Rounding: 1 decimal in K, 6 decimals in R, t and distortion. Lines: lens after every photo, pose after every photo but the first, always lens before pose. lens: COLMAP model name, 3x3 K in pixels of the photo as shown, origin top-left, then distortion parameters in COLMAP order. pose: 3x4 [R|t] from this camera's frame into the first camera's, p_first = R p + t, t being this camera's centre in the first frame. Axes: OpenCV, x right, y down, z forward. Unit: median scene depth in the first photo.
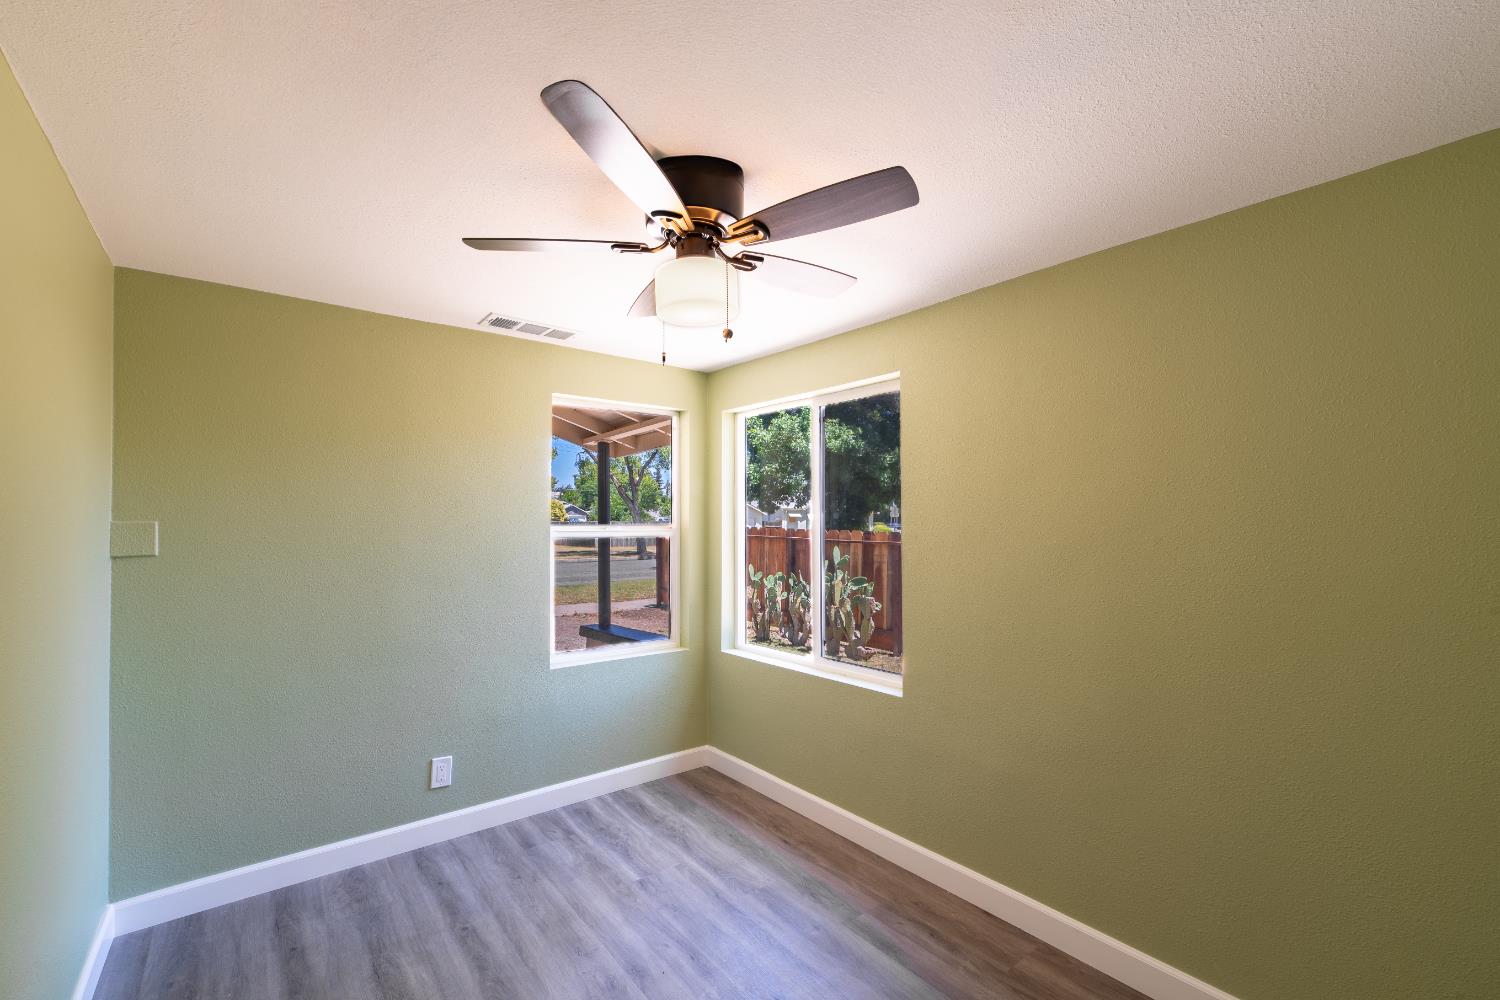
lens RADIAL K [[657.9, 0, 747.1], [0, 657.9, 506.8], [0, 0, 1]] dist [0.003052, 0.000870]
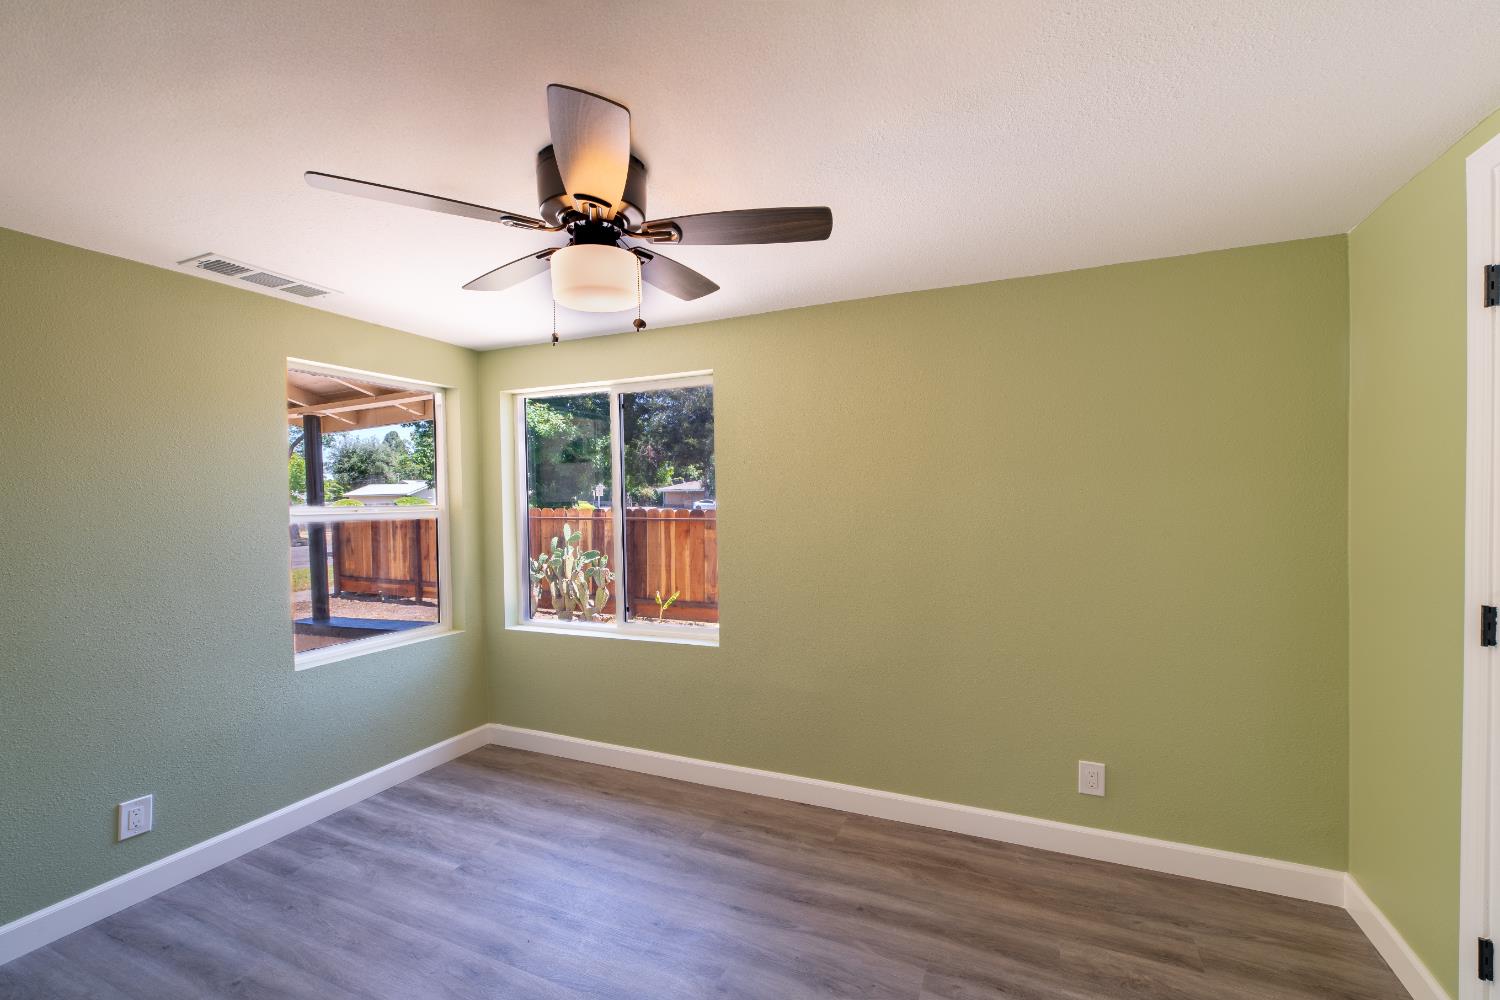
lens RADIAL K [[591.0, 0, 750.0], [0, 591.0, 500.0], [0, 0, 1]] dist [-0.000289, 0.000682]
pose [[0.889652, -0.013824, 0.456430, -0.135149], [0.003648, 0.999725, 0.023168, 0.001234], [-0.456625, -0.018946, 0.889458, 0.023648]]
